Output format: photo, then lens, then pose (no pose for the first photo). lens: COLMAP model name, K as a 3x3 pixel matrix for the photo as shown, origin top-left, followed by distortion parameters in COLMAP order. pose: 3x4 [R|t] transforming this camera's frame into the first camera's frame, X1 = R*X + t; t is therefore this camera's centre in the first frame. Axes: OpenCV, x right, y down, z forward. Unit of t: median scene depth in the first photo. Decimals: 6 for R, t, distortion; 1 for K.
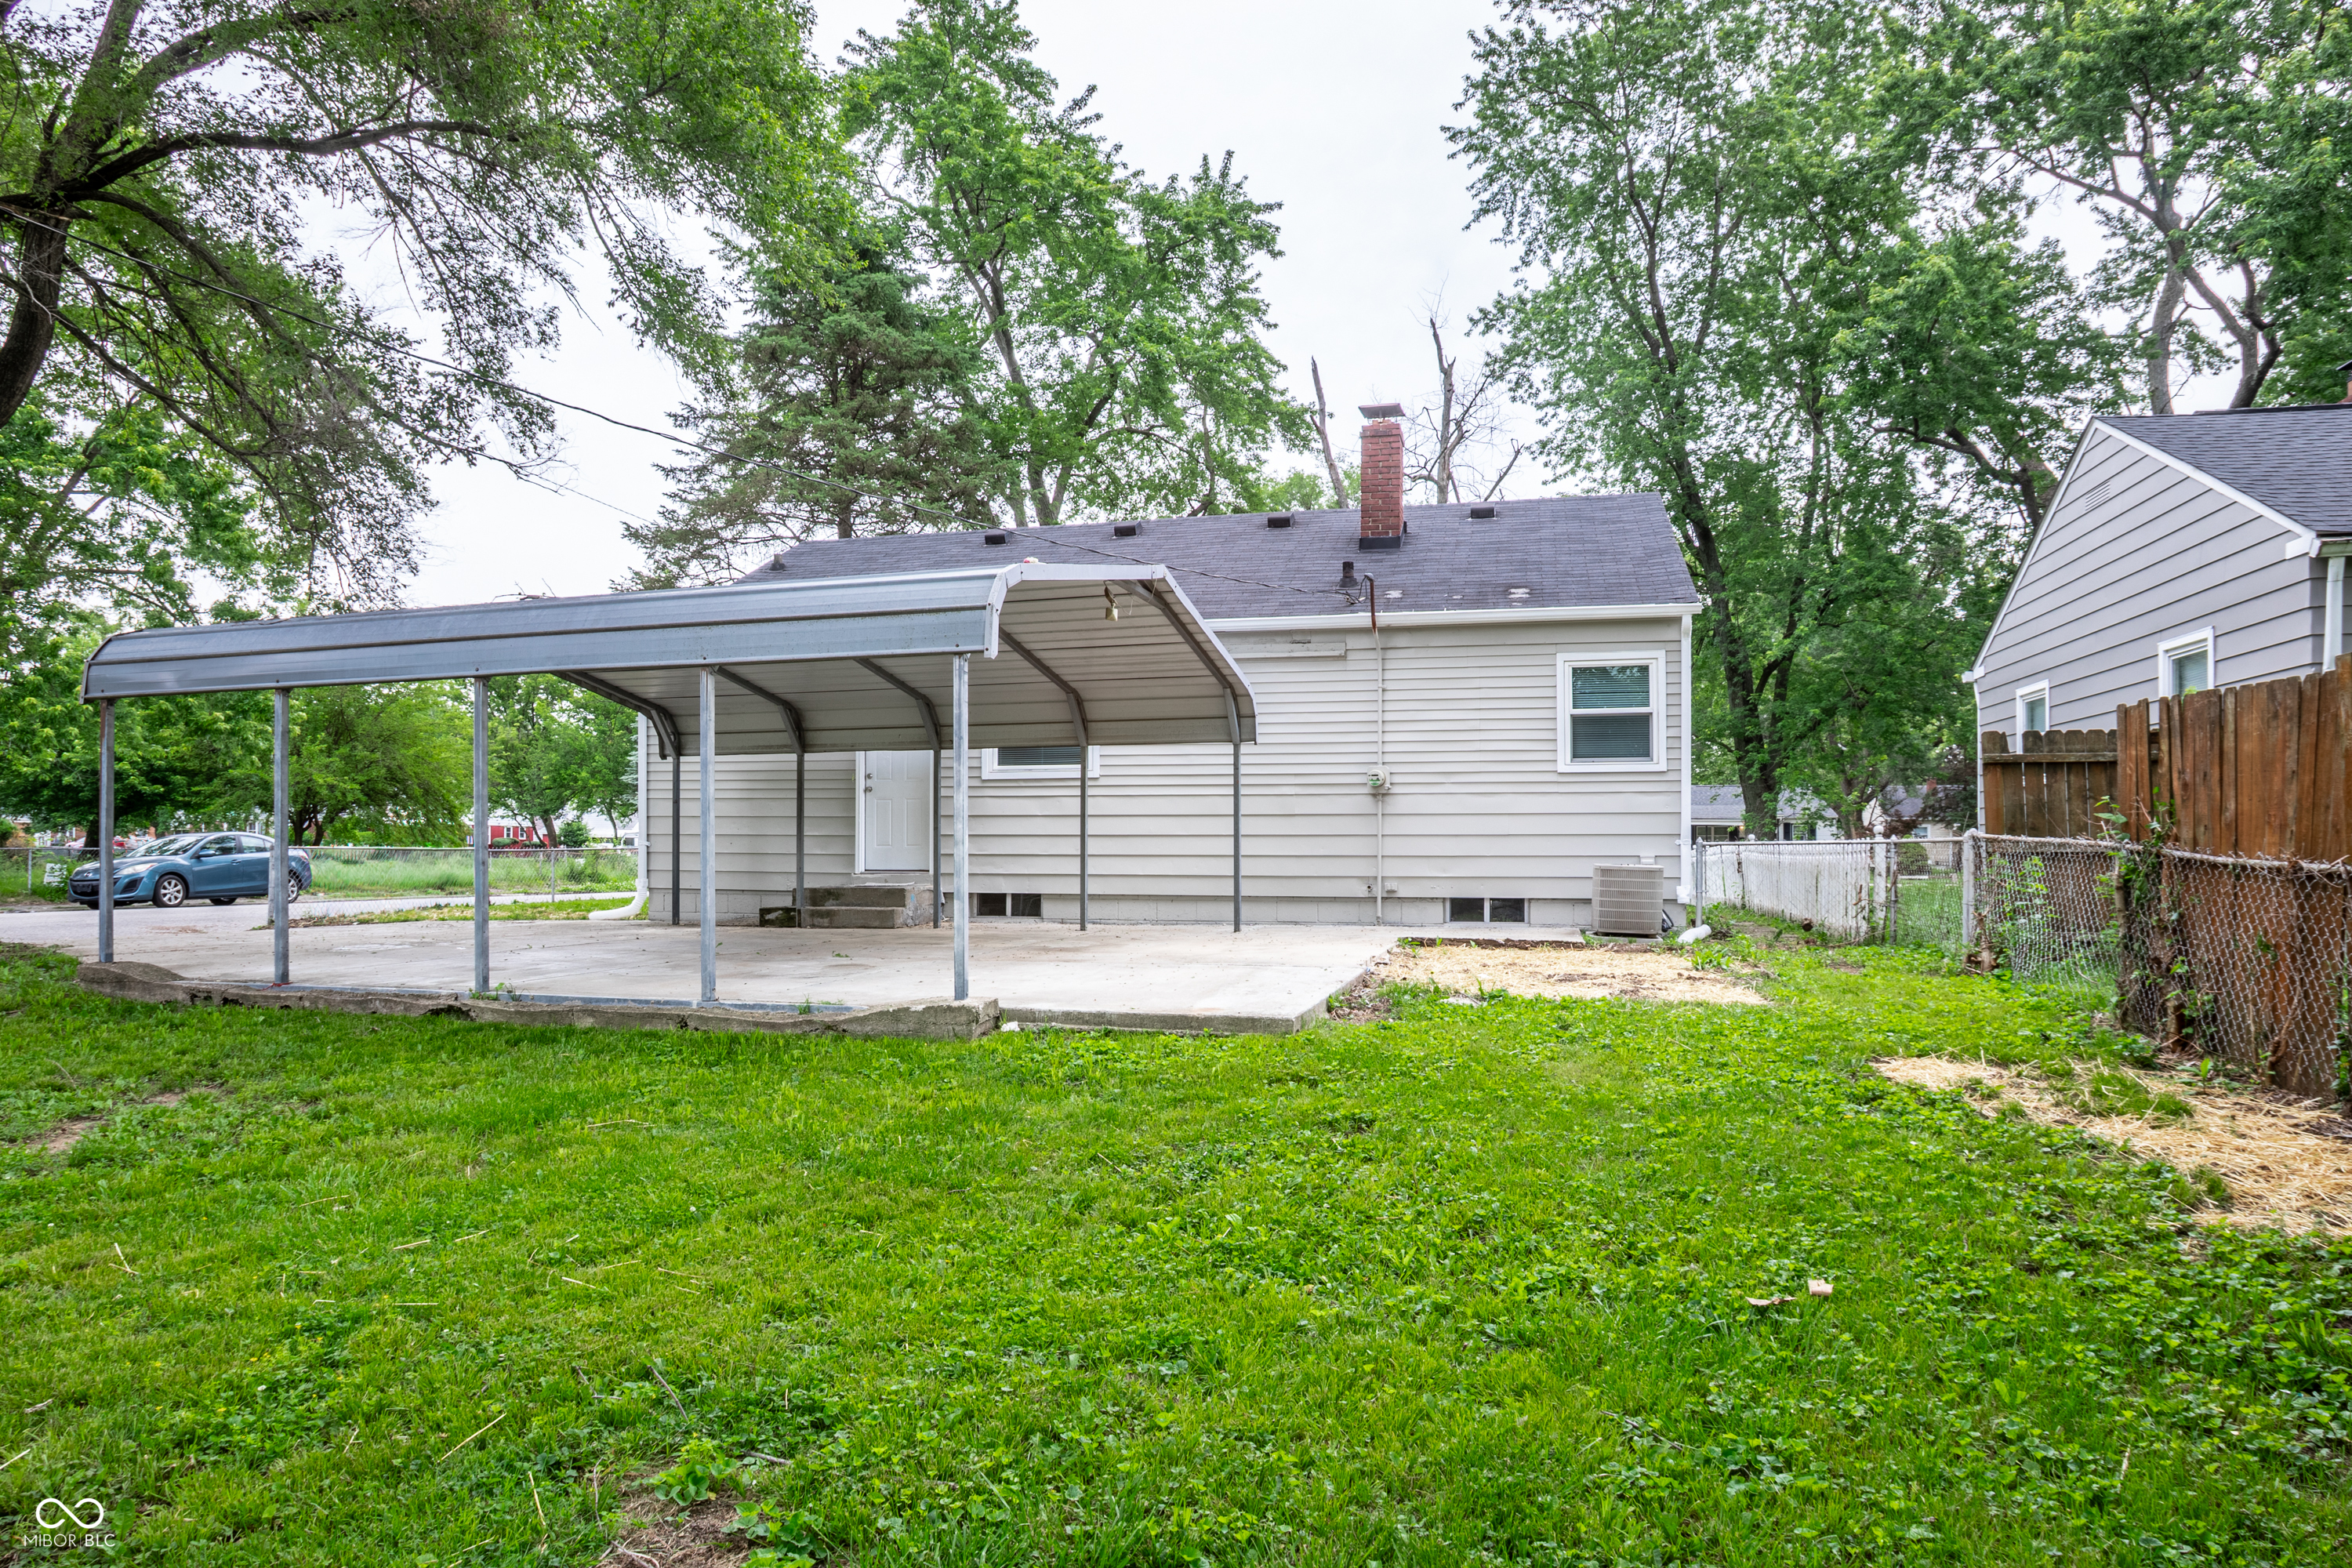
lens RADIAL K [[1238.2, 0, 1165.9], [0, 1238.2, 828.1], [0, 0, 1]] dist [-0.073649, 0.032516]
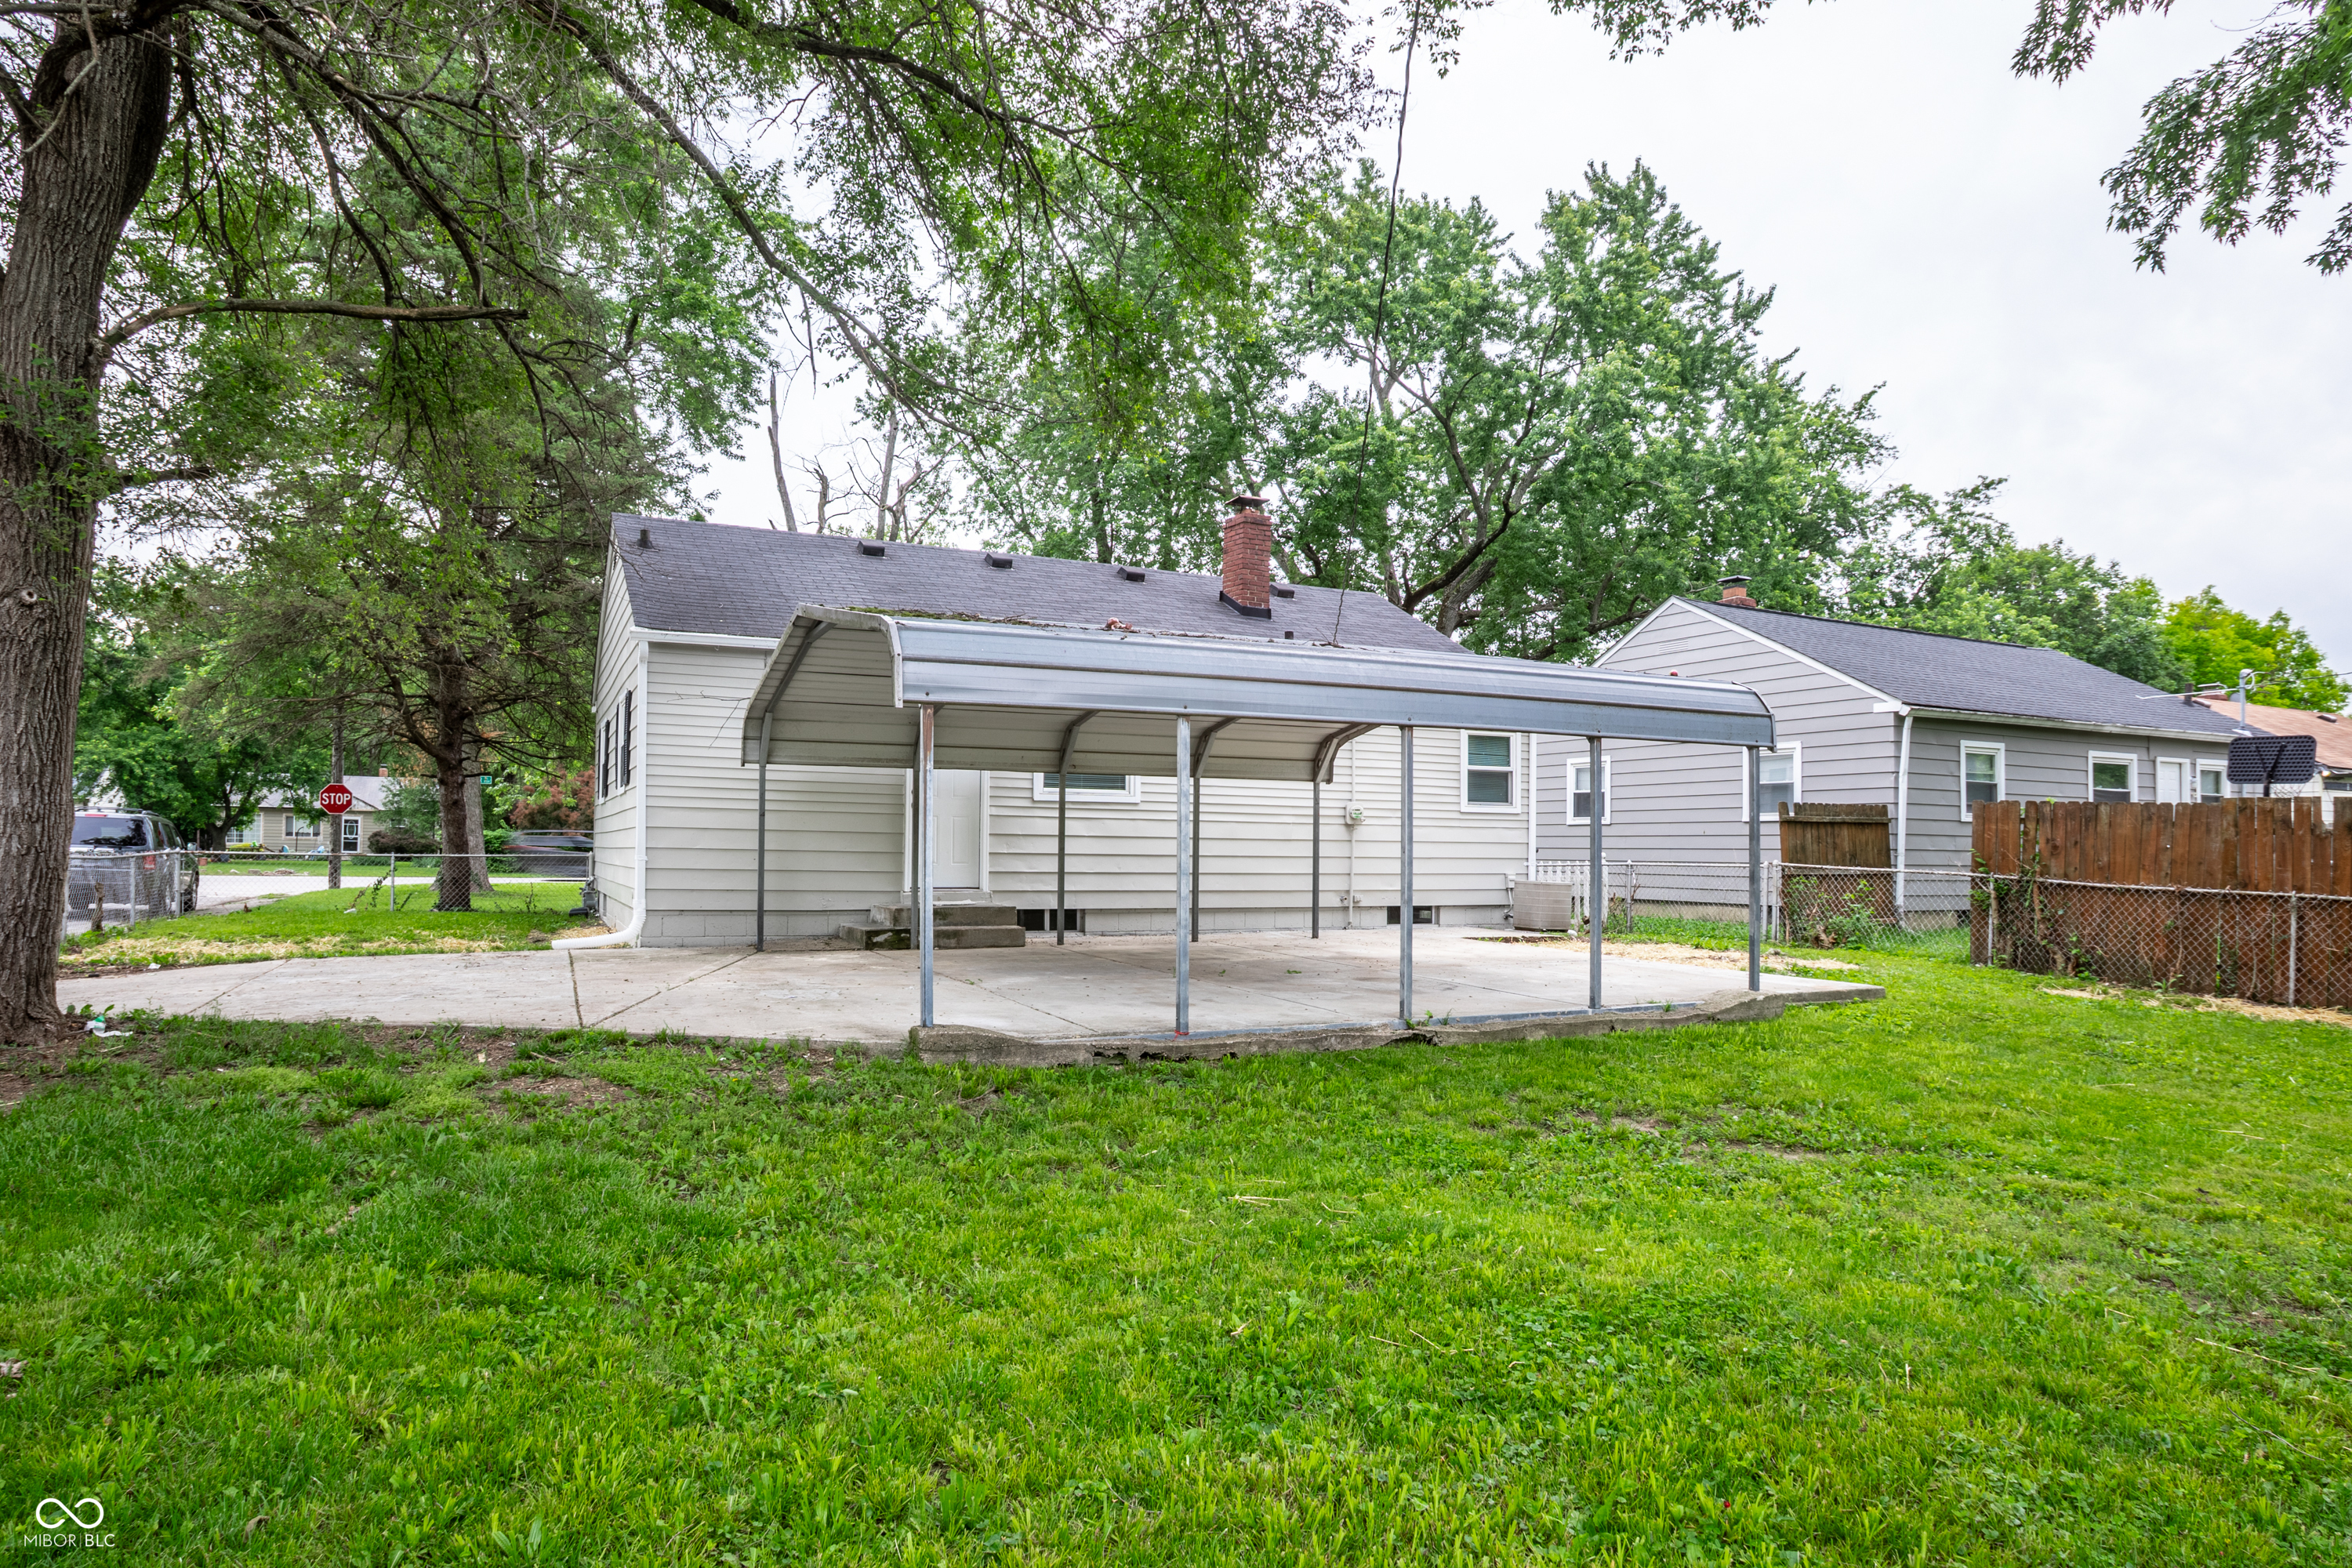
lens RADIAL K [[1209.4, 0, 1031.7], [0, 1209.4, 816.0], [0, 0, 1]] dist [-0.065551, 0.021601]
pose [[0.827271, 0.024357, 0.561274, -0.777881], [-0.020101, 0.999703, -0.013756, -0.012571], [-0.561443, 0.000098, 0.827516, 0.167228]]
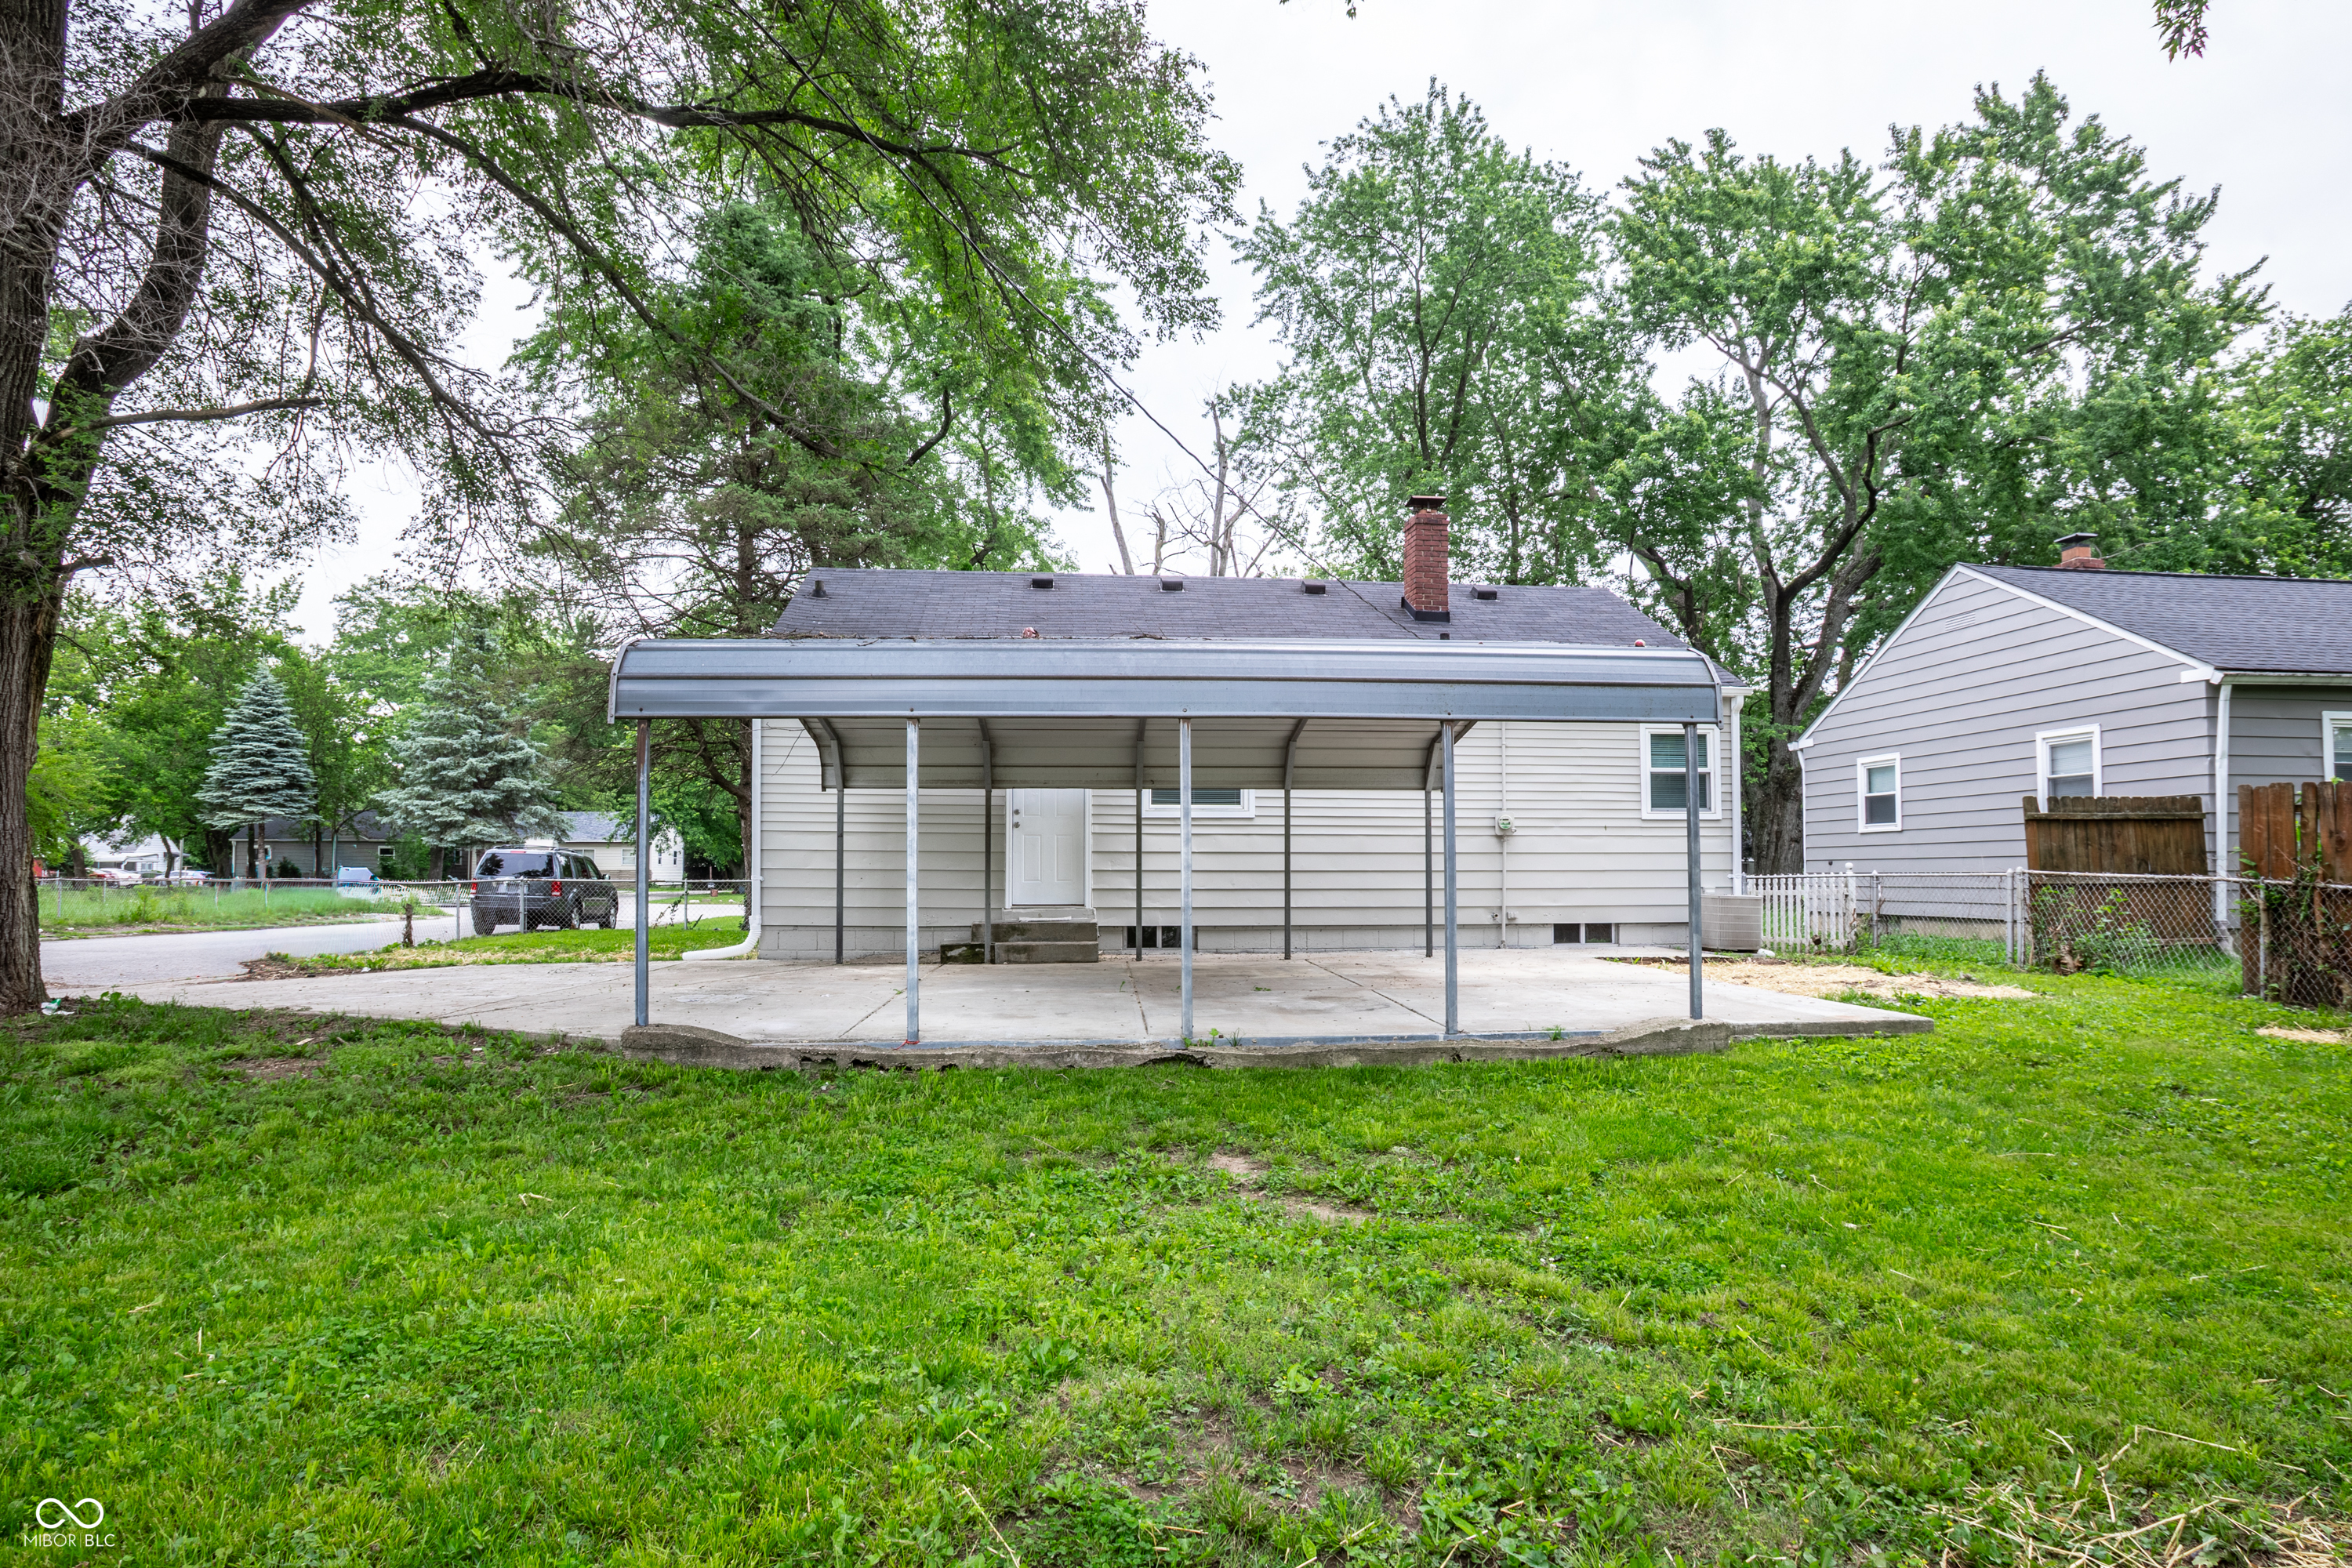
lens RADIAL K [[1169.2, 0, 1149.4], [0, 1169.2, 824.1], [0, 0, 1]] dist [-0.065335, 0.022726]
pose [[0.950626, 0.012292, 0.310094, -0.480776], [-0.003760, 0.999598, -0.028099, -0.006033], [-0.310315, 0.025546, 0.950291, 0.059608]]
